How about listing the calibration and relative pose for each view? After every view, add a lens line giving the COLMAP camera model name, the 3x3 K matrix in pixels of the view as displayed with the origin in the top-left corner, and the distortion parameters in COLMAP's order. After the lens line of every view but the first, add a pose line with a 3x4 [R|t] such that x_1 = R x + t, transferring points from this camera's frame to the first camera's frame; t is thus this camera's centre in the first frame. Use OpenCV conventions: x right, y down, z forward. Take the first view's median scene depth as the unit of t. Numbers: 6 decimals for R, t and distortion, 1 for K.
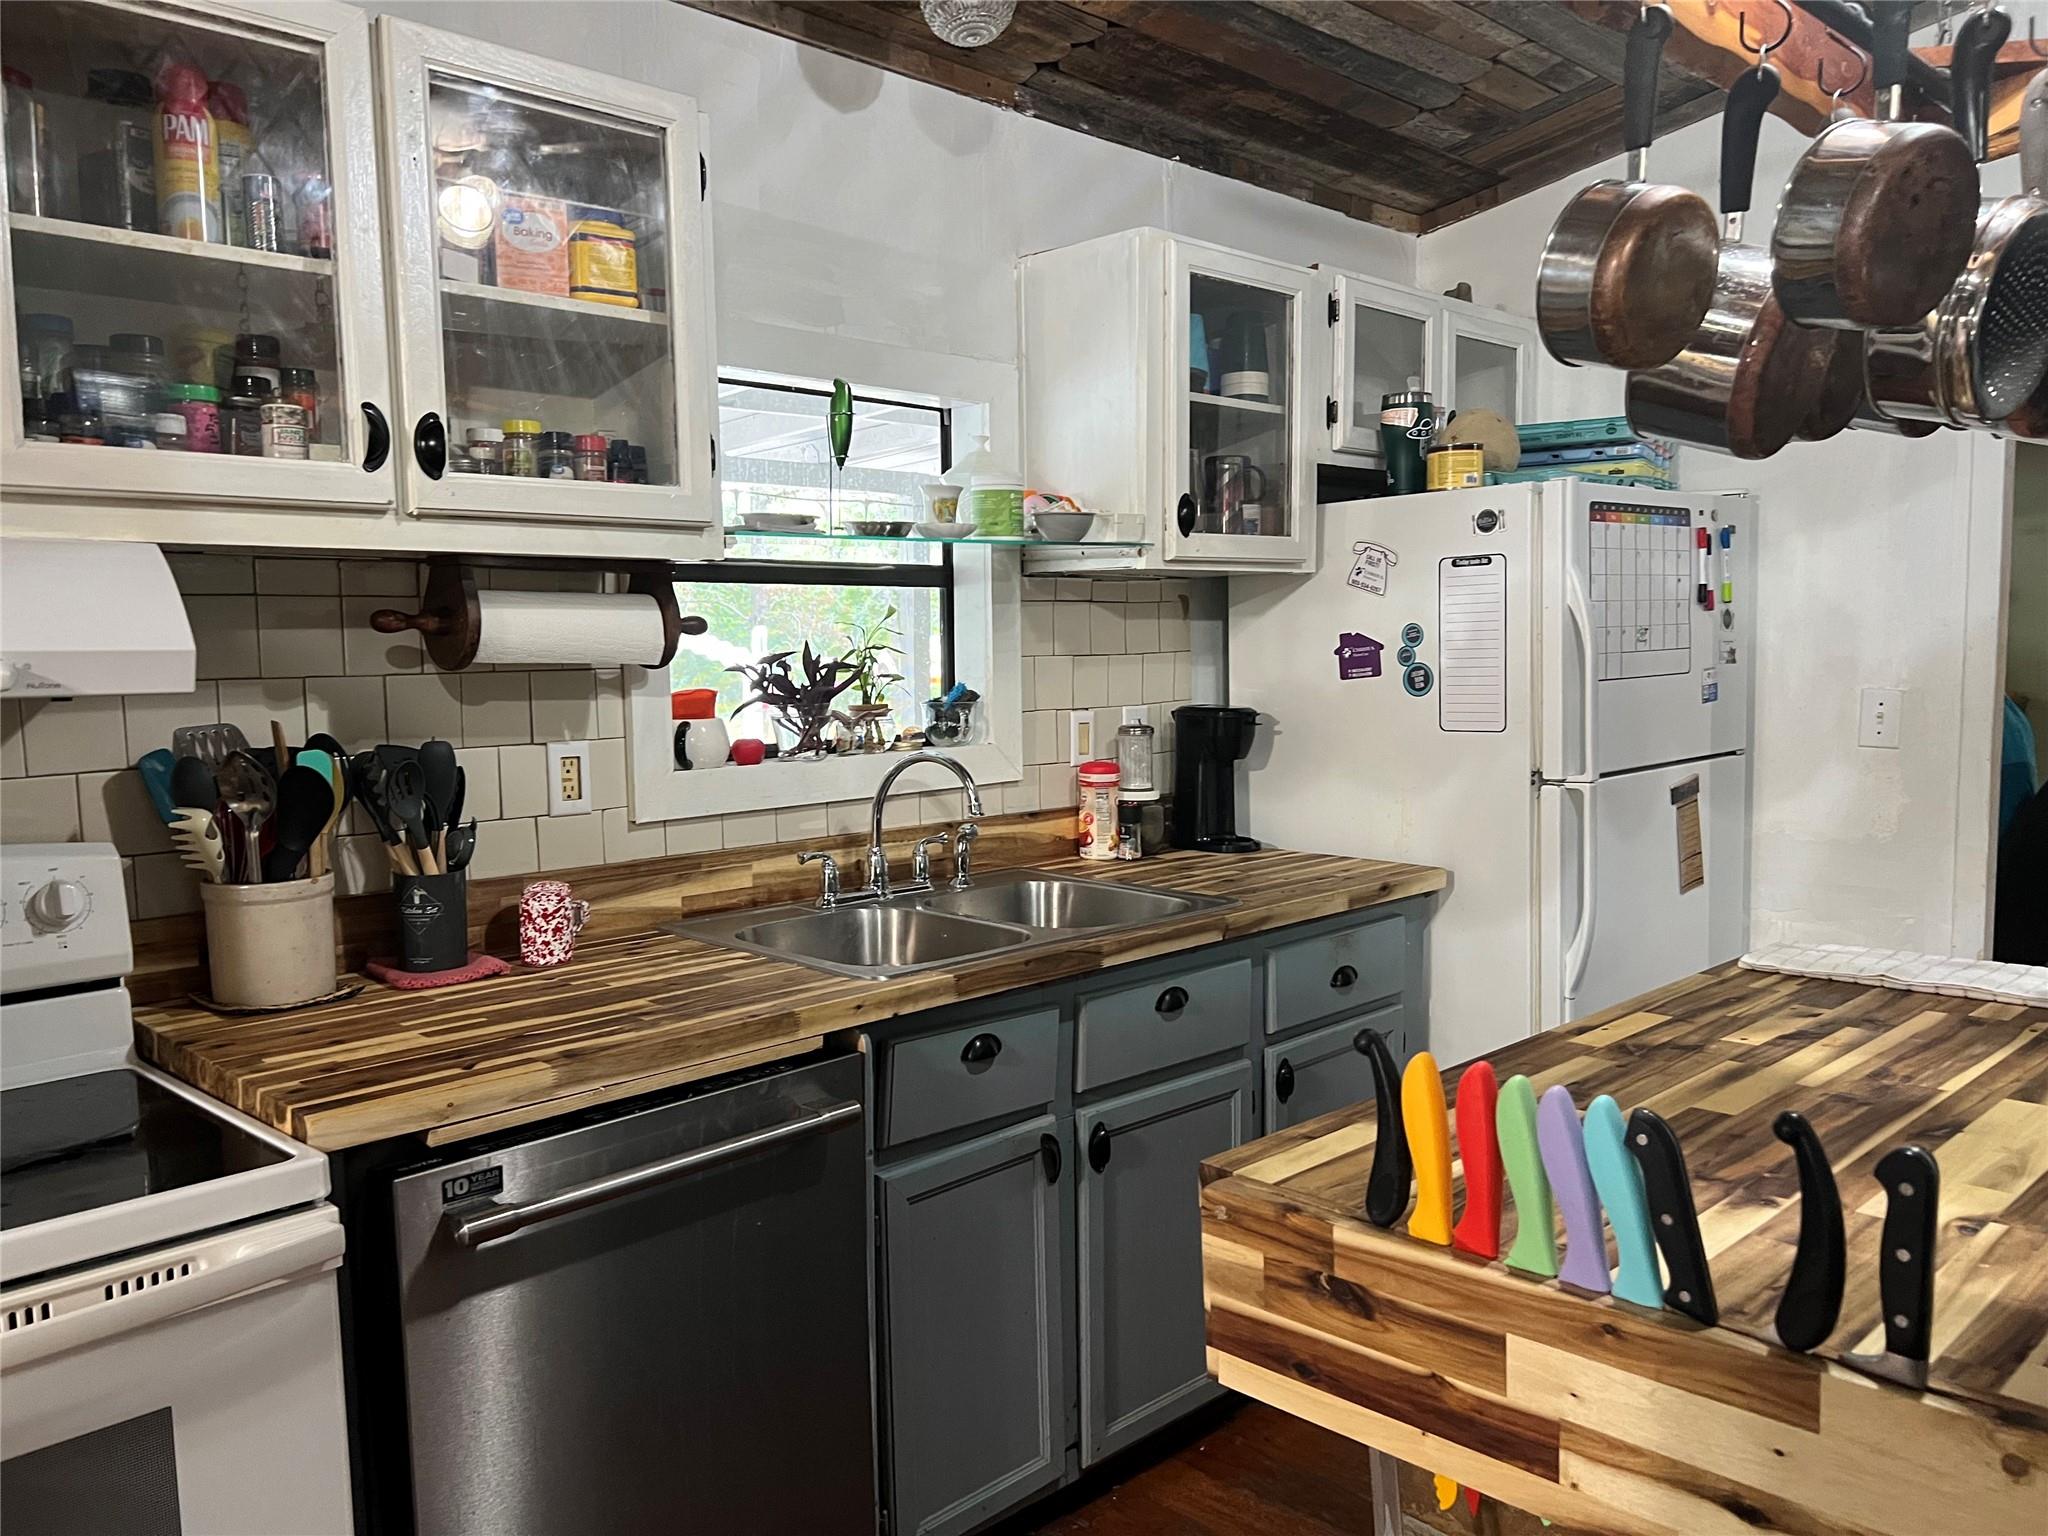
lens RADIAL K [[1525.1, 0, 1024.0], [0, 1525.1, 768.0], [0, 0, 1]] dist [-0.002845, -0.001594]
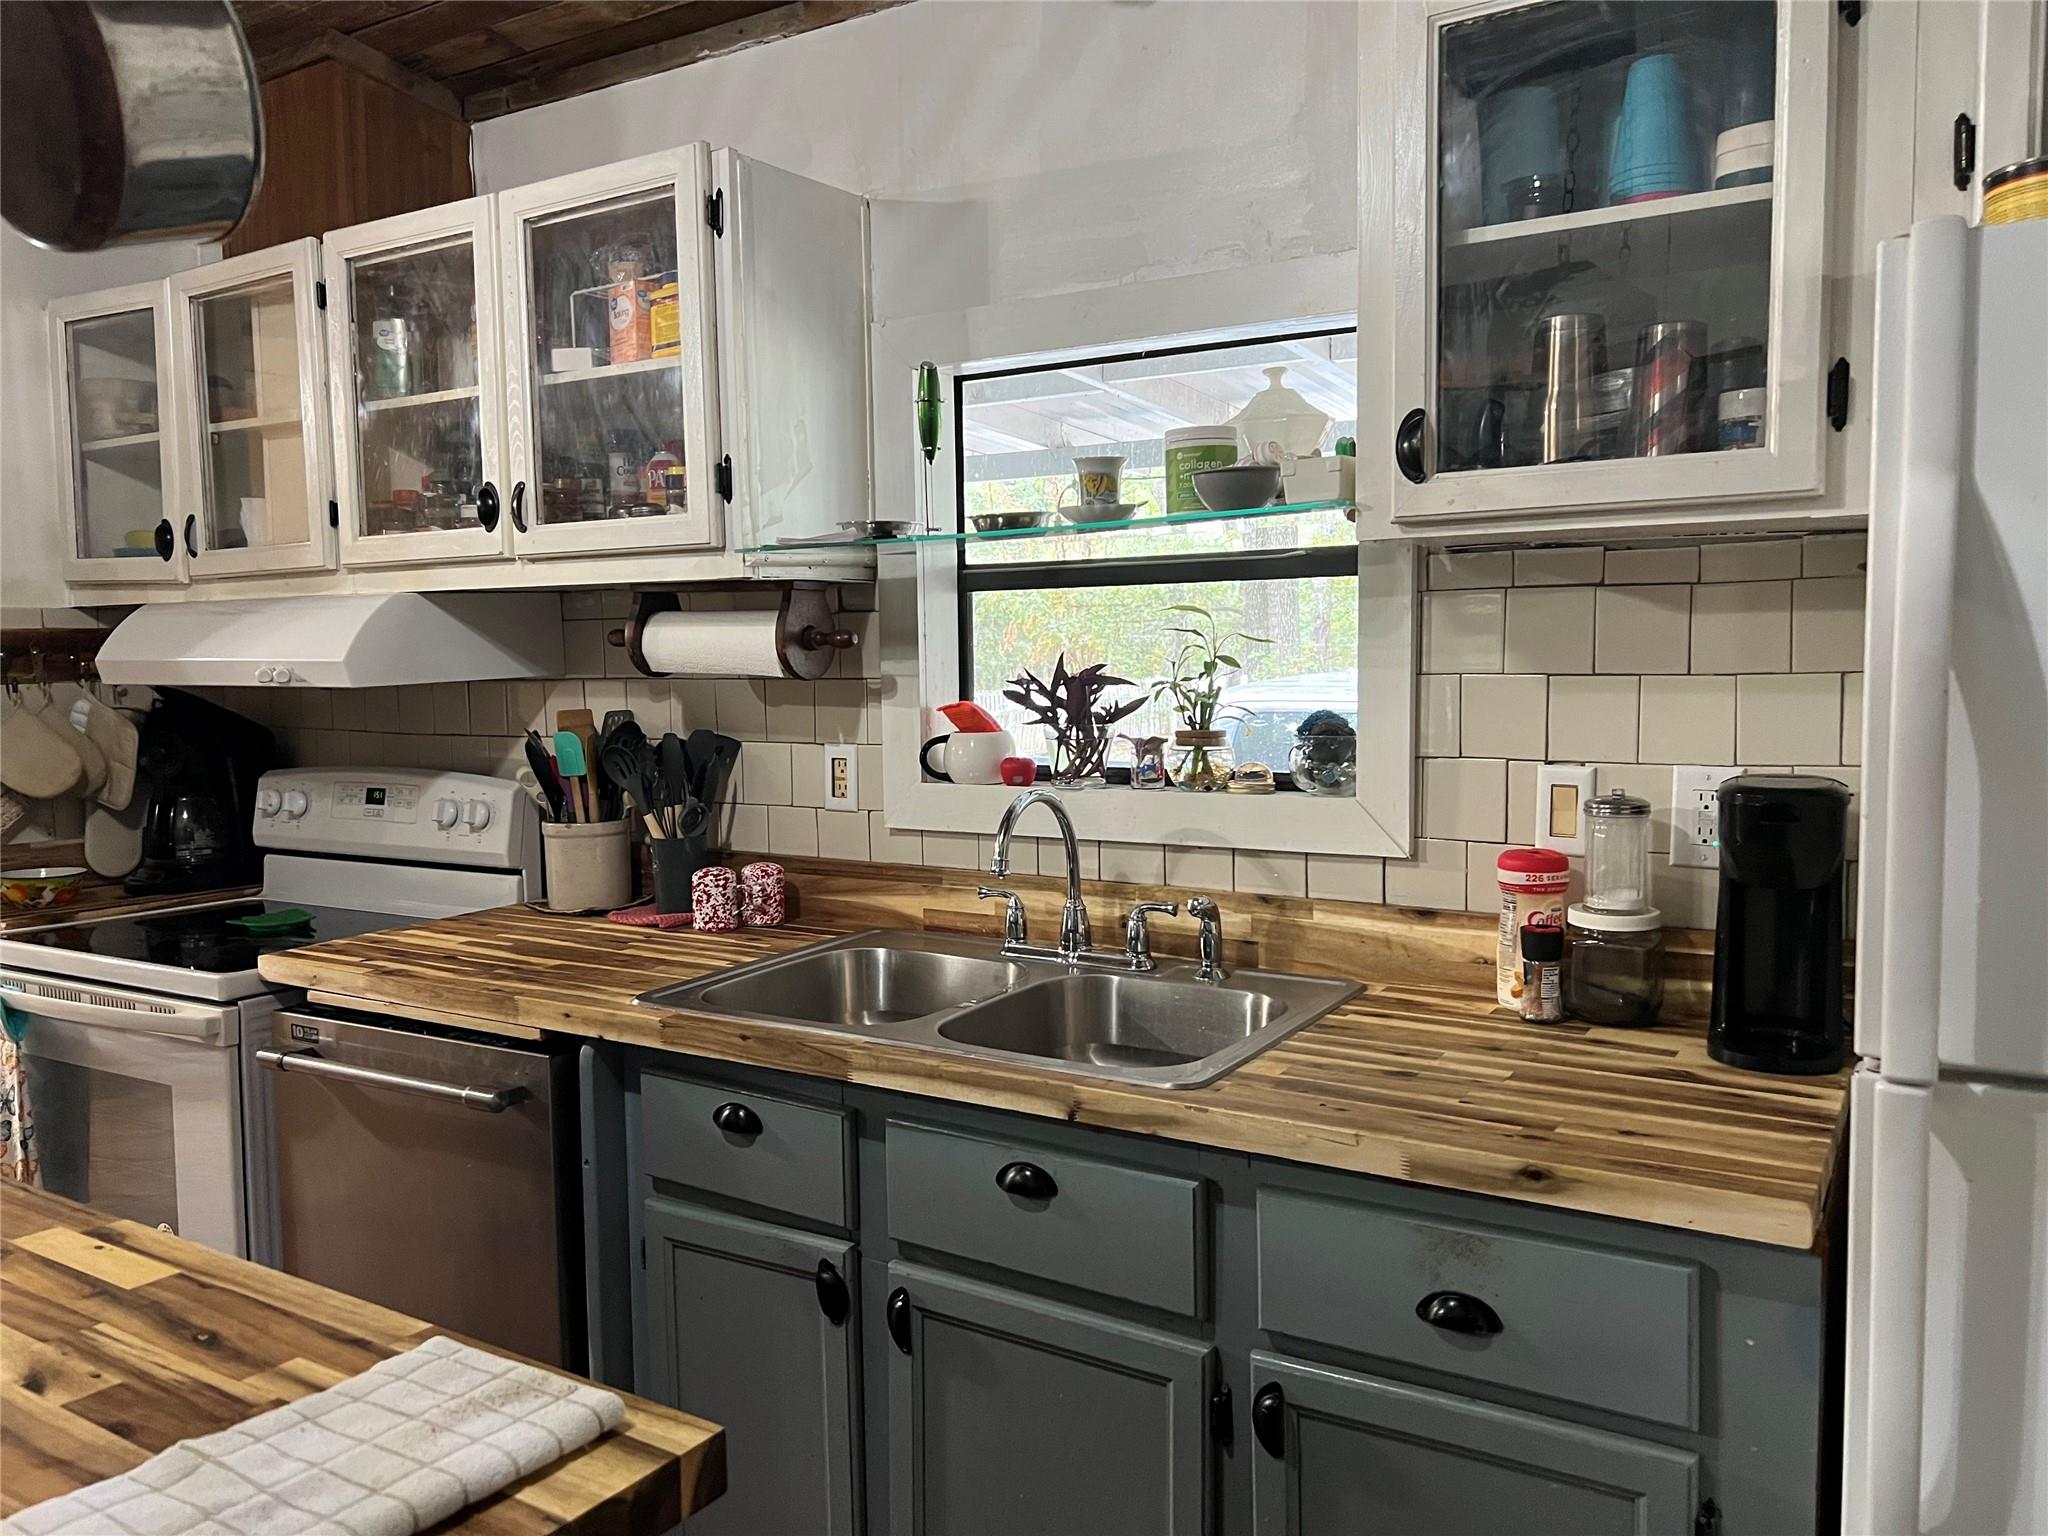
lens RADIAL K [[1569.1, 0, 1024.0], [0, 1569.1, 768.0], [0, 0, 1]] dist [0.072843, -0.123578]
pose [[0.210464, 0.090661, -0.973389, 0.764674], [-0.067350, 0.994670, 0.078080, -0.089414], [0.975279, 0.049124, 0.215448, 0.821428]]
